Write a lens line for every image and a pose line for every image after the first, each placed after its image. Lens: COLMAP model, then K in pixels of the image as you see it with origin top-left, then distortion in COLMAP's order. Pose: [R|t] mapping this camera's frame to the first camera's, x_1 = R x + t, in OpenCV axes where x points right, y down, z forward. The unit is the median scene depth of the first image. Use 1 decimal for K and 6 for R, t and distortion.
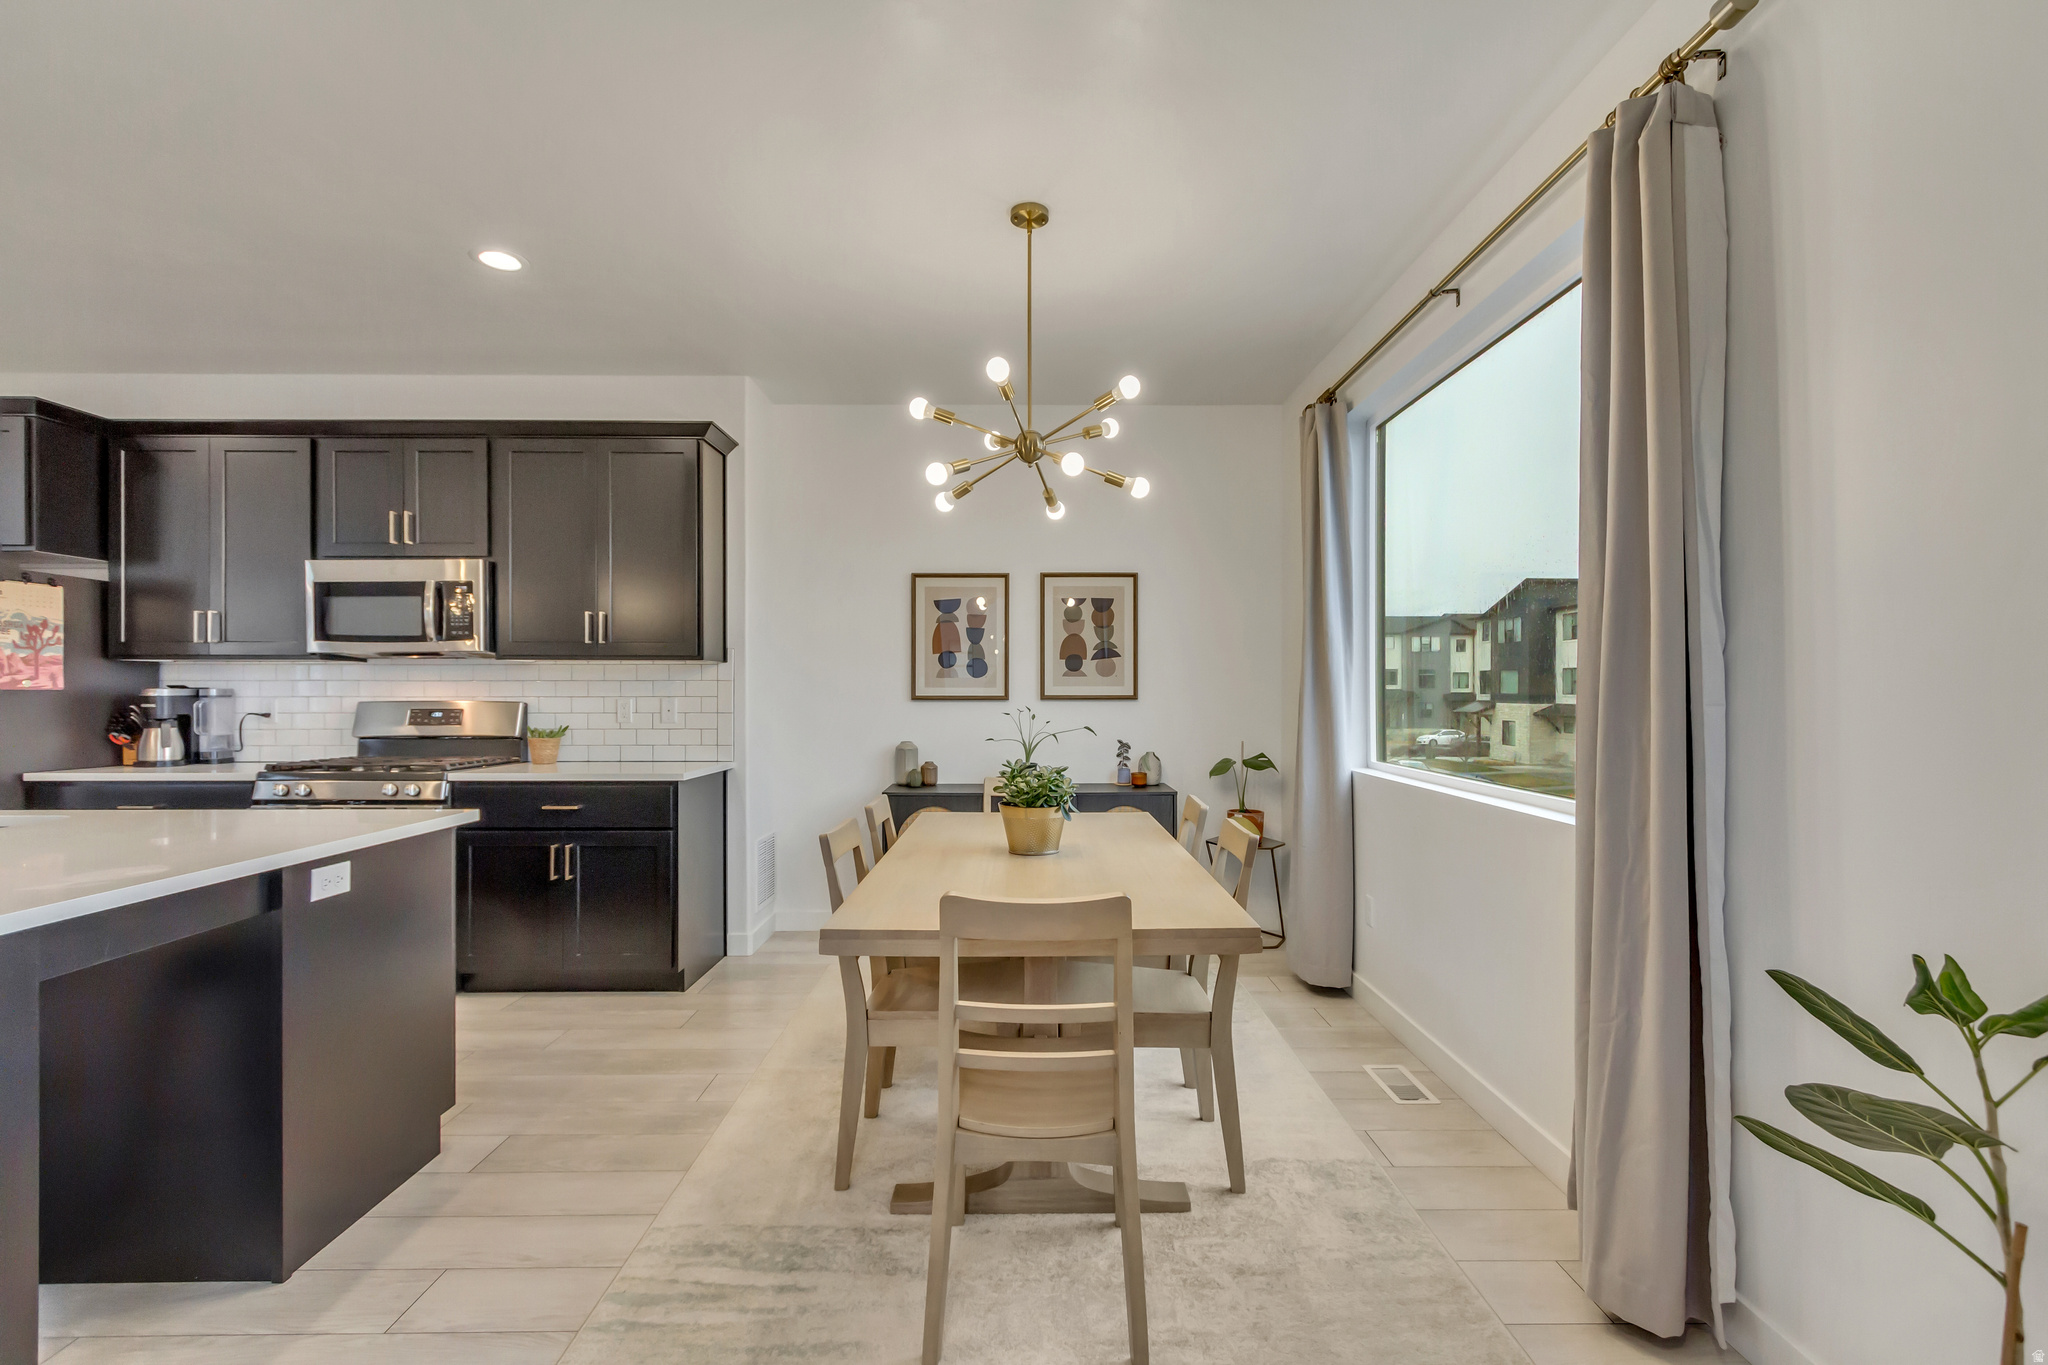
lens RADIAL K [[945.2, 0, 1022.7], [0, 945.2, 692.7], [0, 0, 1]] dist [0.012483, -0.003415]
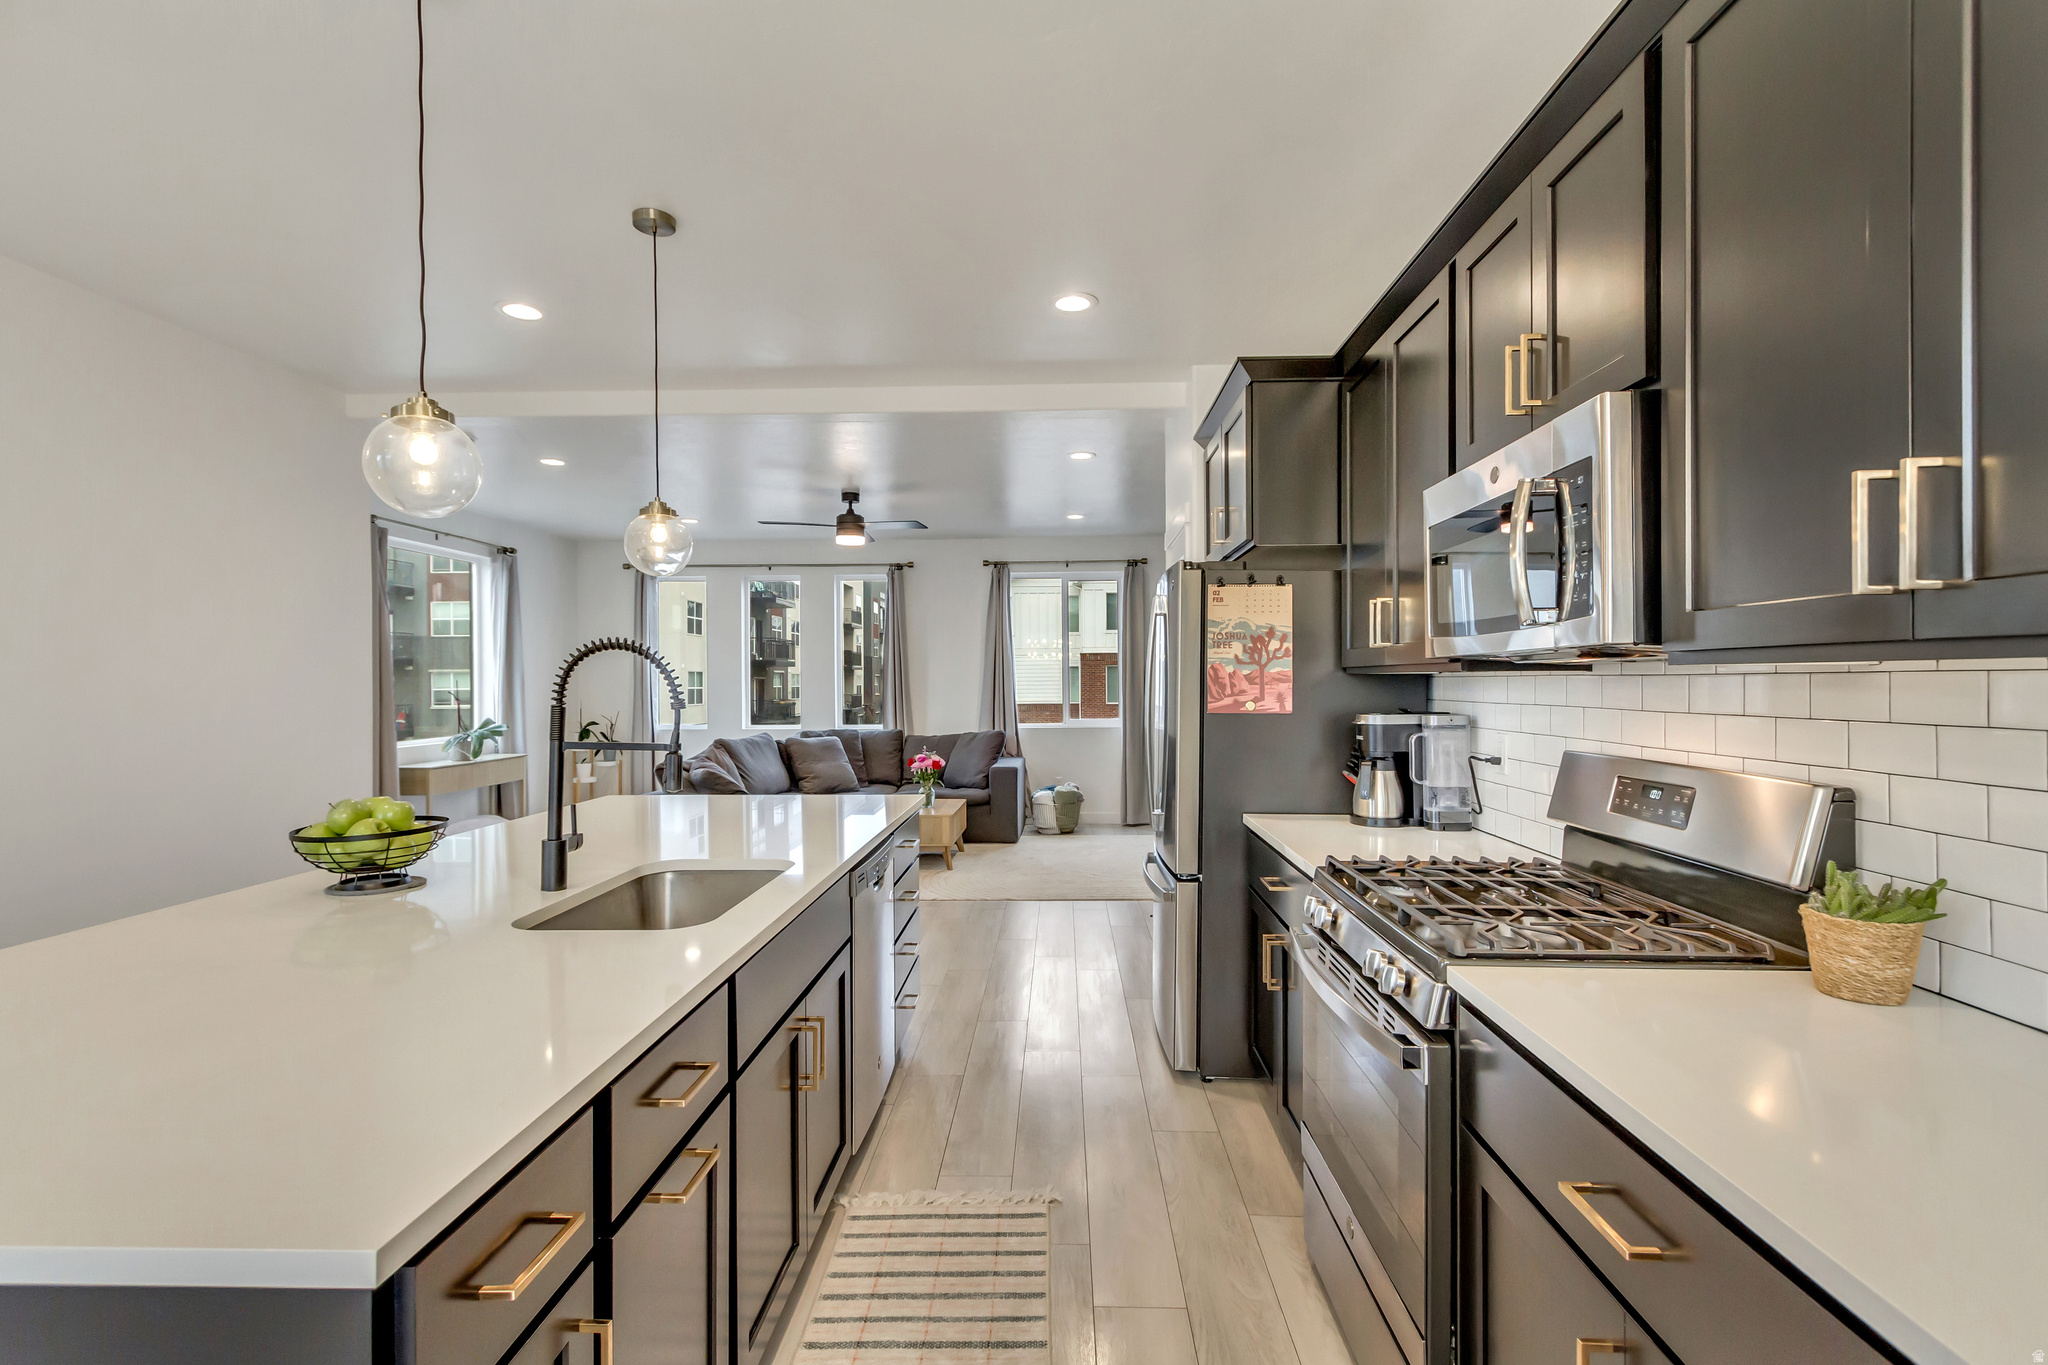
lens RADIAL K [[945.2, 0, 1037.8], [0, 945.2, 676.9], [0, 0, 1]] dist [0.012483, -0.003415]
pose [[-0.031631, -0.004808, -0.999488, -0.195088], [-0.000728, 0.999988, -0.004787, -0.028326], [0.999499, 0.000576, -0.031634, 0.771045]]
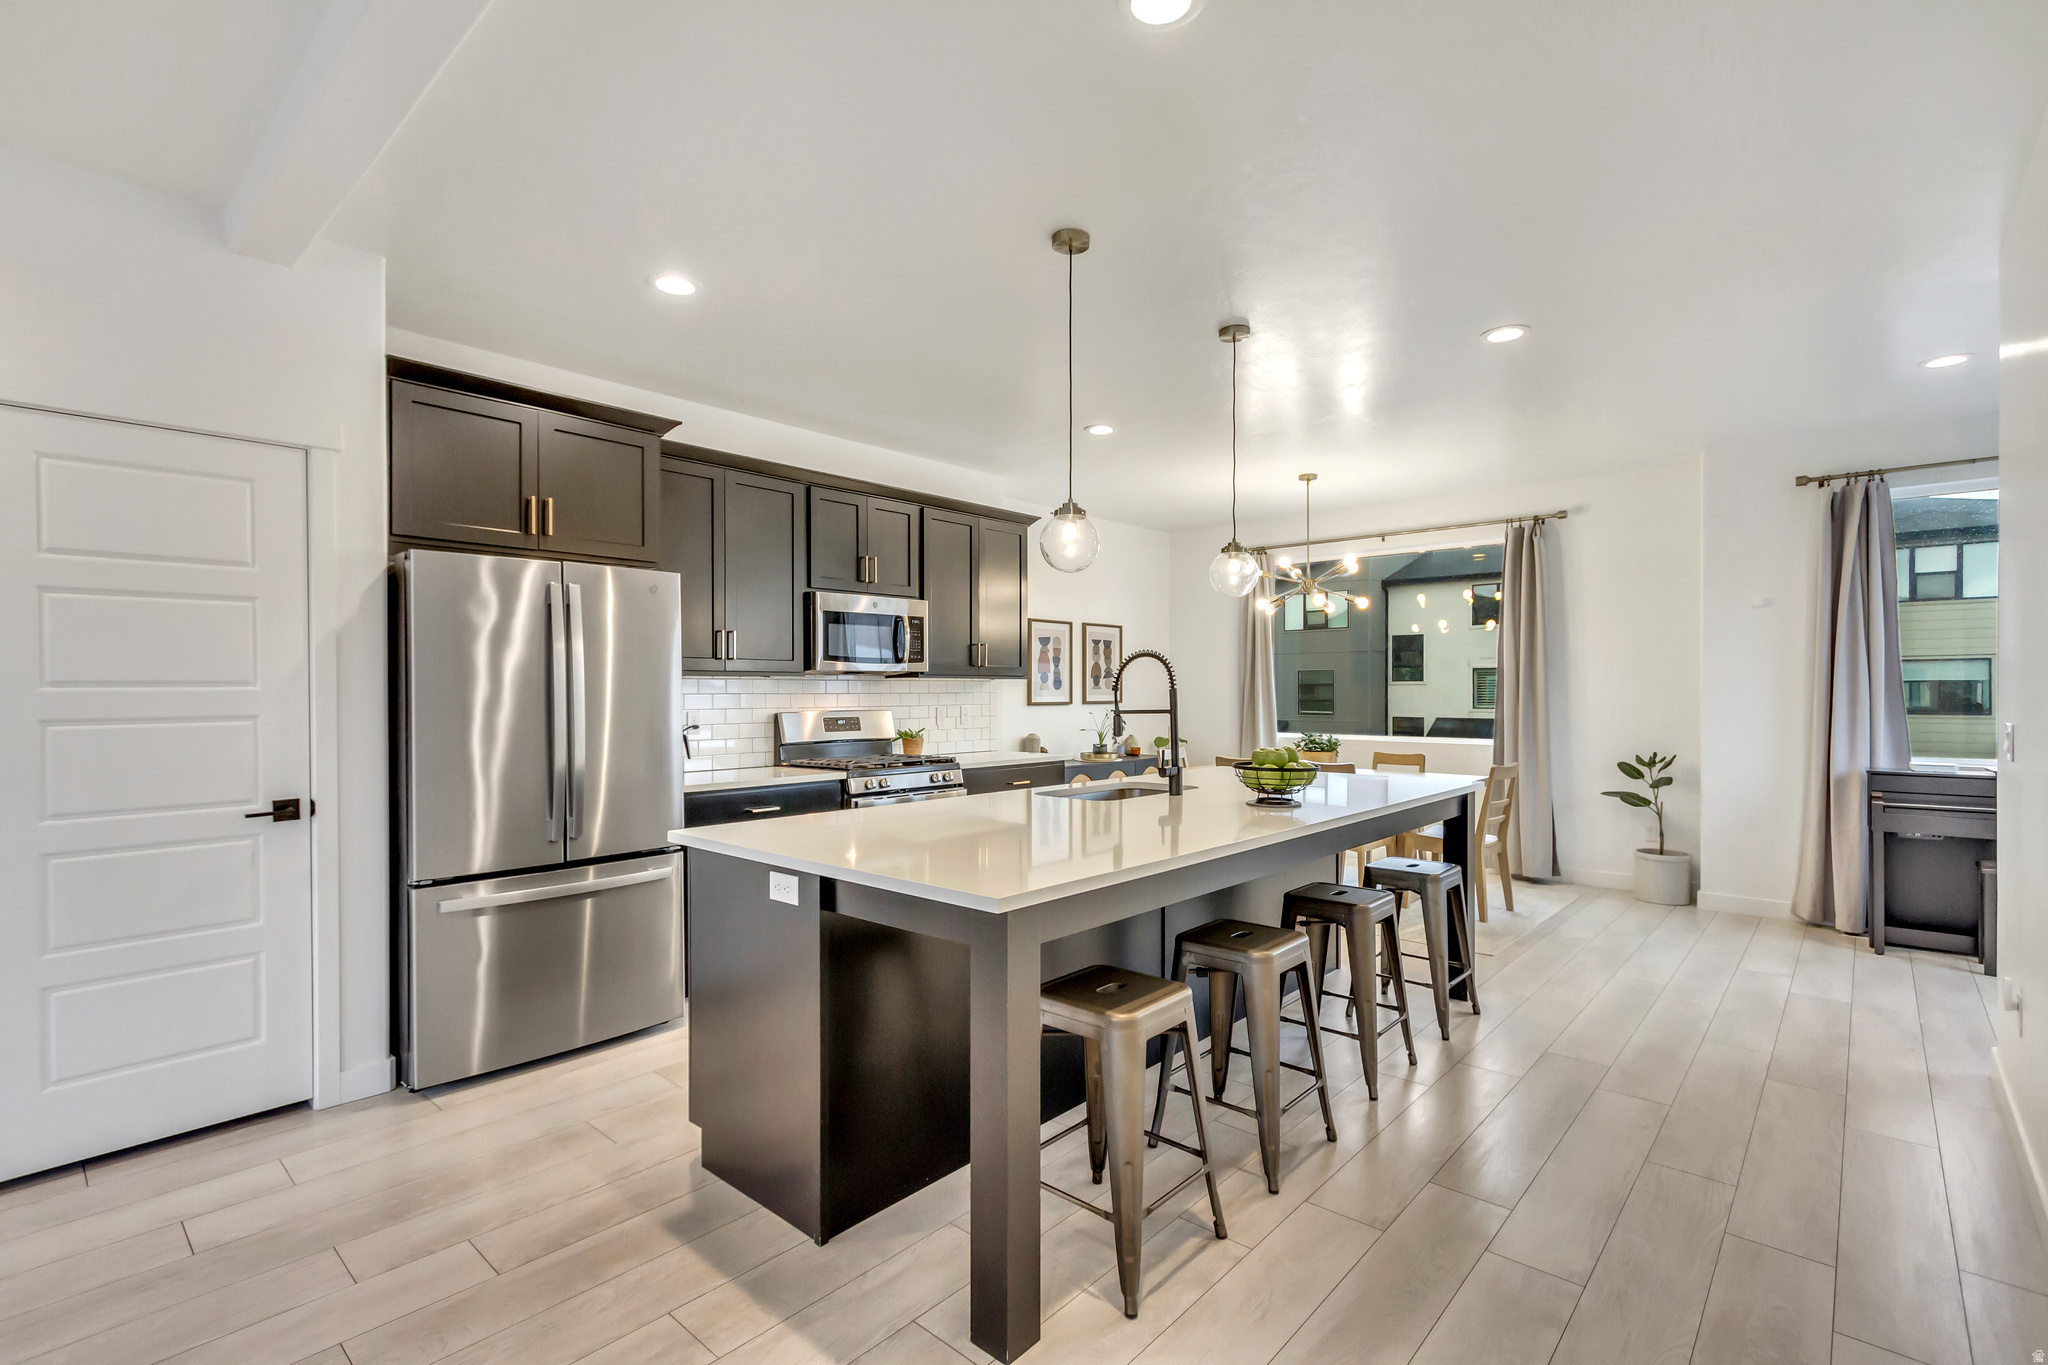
lens RADIAL K [[945.2, 0, 1033.7], [0, 945.2, 689.5], [0, 0, 1]] dist [0.012483, -0.003415]
pose [[0.667165, -0.001019, 0.744910, -1.398822], [0.007797, 0.999954, -0.005616, -0.009791], [-0.744870, 0.009555, 0.667142, 0.030602]]
